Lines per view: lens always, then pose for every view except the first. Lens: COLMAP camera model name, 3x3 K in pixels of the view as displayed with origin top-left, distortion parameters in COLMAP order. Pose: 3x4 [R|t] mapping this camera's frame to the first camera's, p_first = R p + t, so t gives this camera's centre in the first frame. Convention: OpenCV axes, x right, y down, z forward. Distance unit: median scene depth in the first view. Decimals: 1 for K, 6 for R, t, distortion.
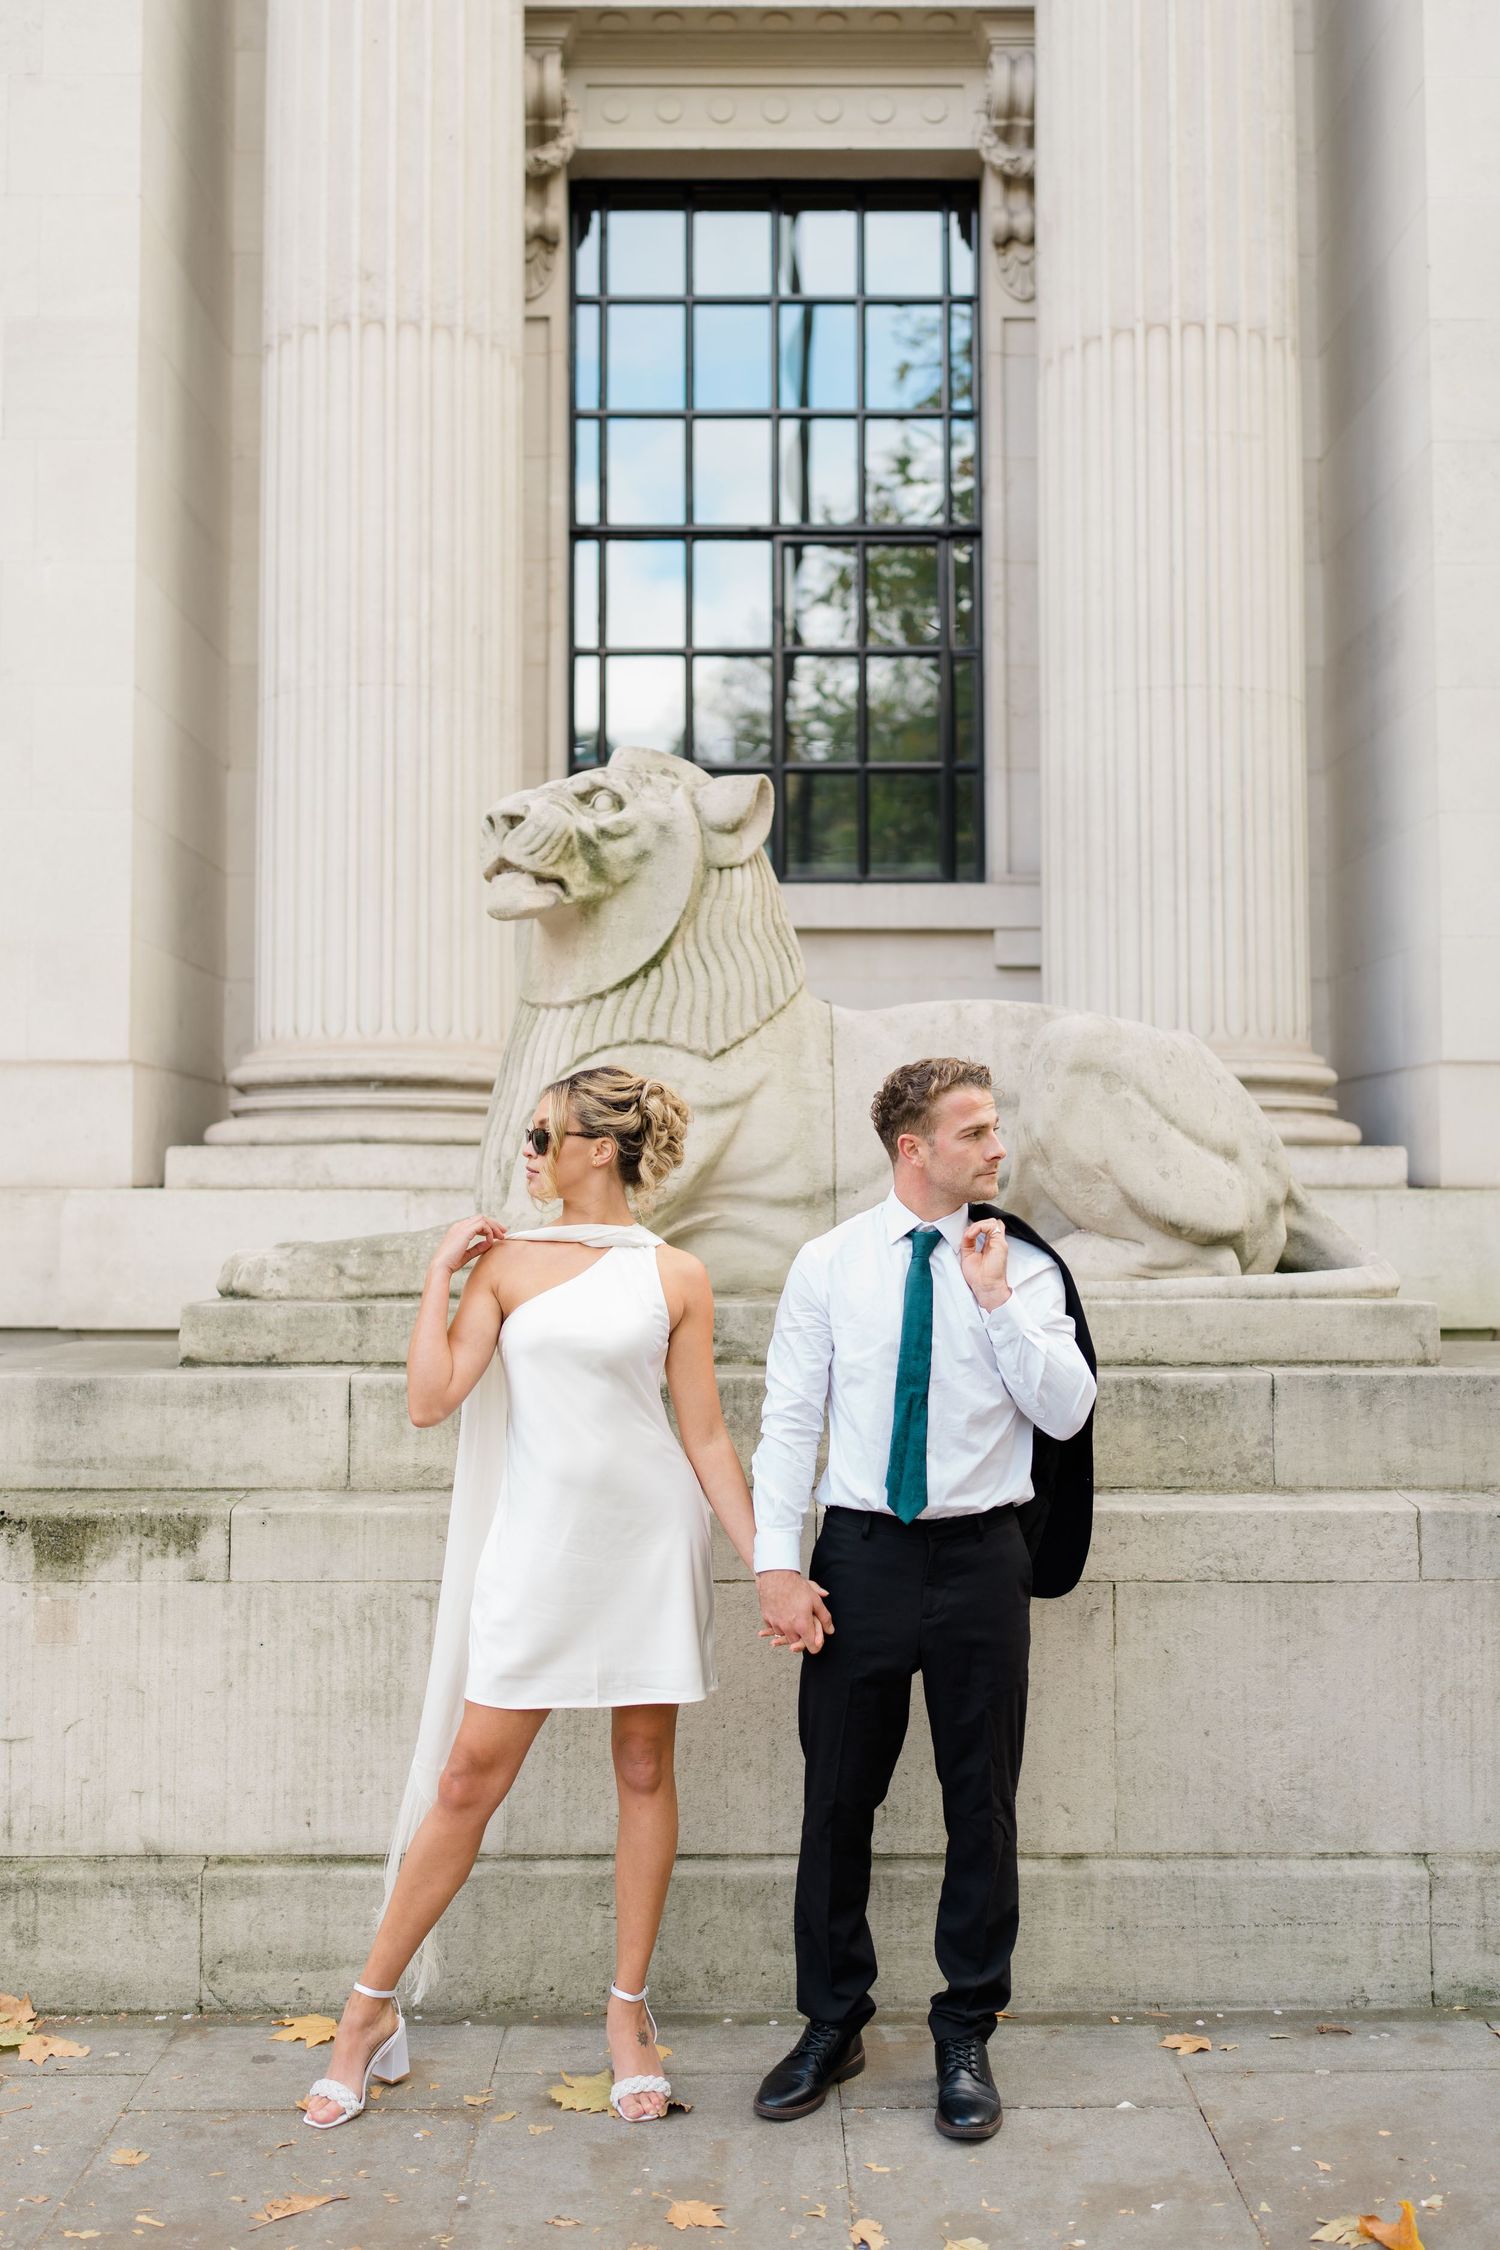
lens RADIAL K [[2160.7, 0, 721.0], [0, 2160.7, 1124.0], [0, 0, 1]] dist [-0.003202, 0.018629]
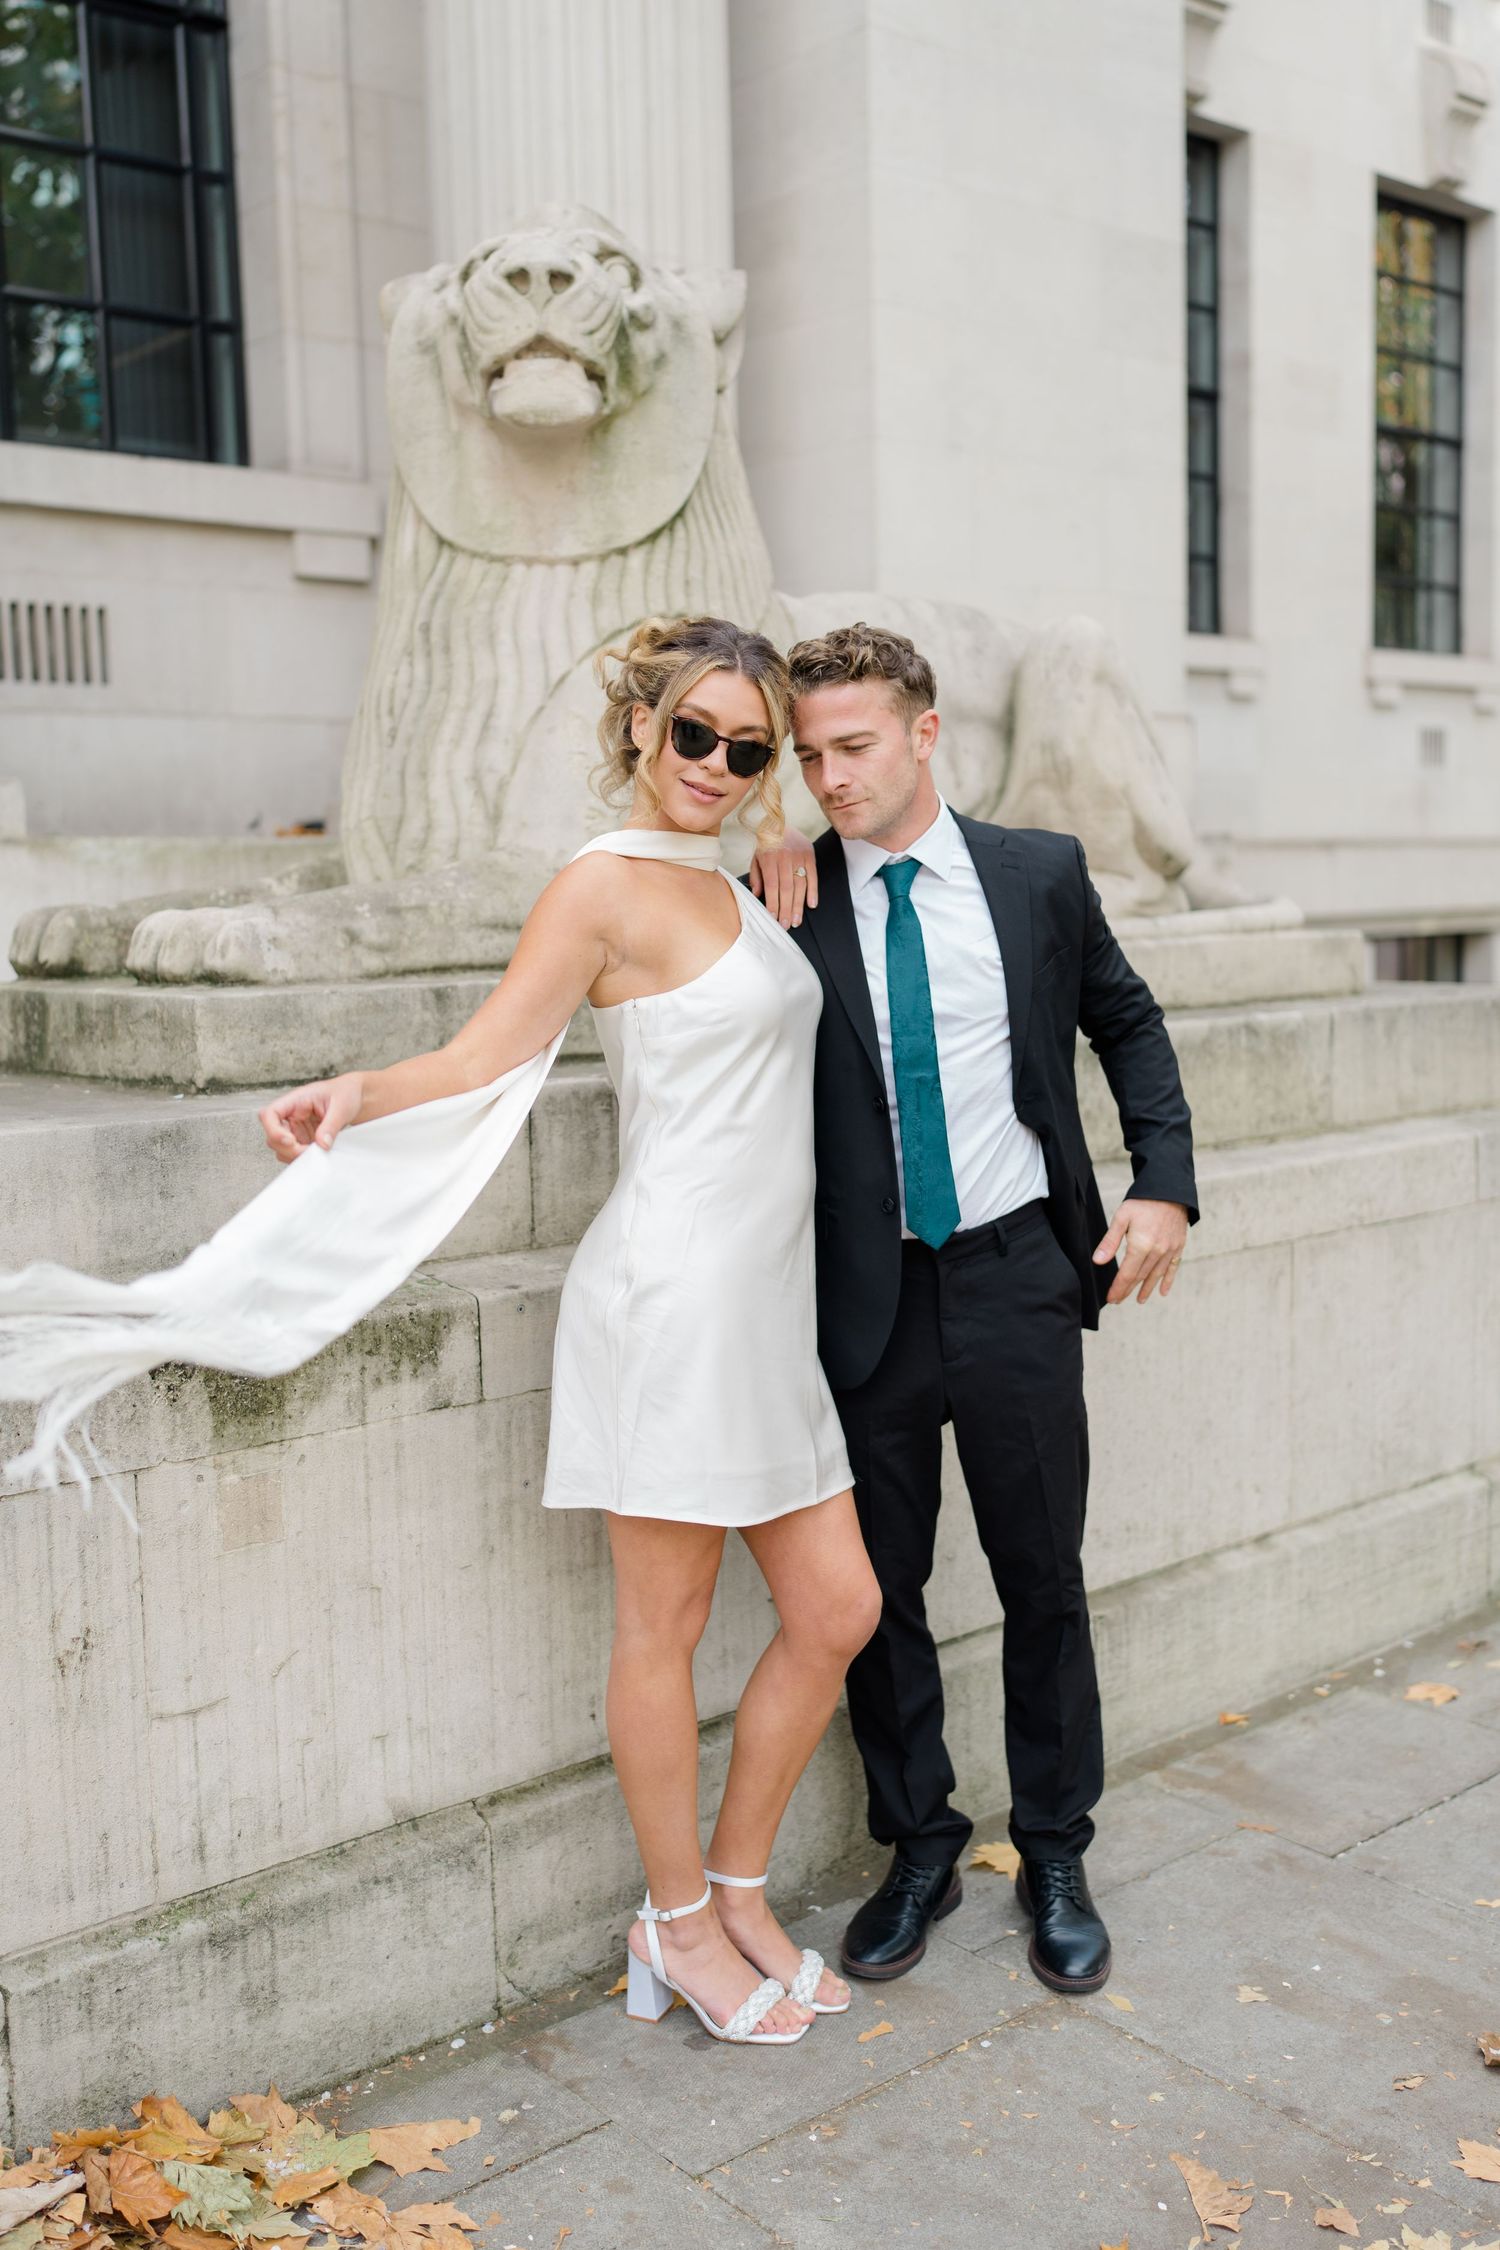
lens RADIAL K [[2160.7, 0, 721.0], [0, 2160.7, 1124.0], [0, 0, 1]] dist [-0.003202, 0.018629]
pose [[0.778691, -0.087136, 0.621327, -0.576199], [-0.005175, 0.989383, 0.145239, 0.030271], [-0.627386, -0.116312, 0.769973, 0.451562]]
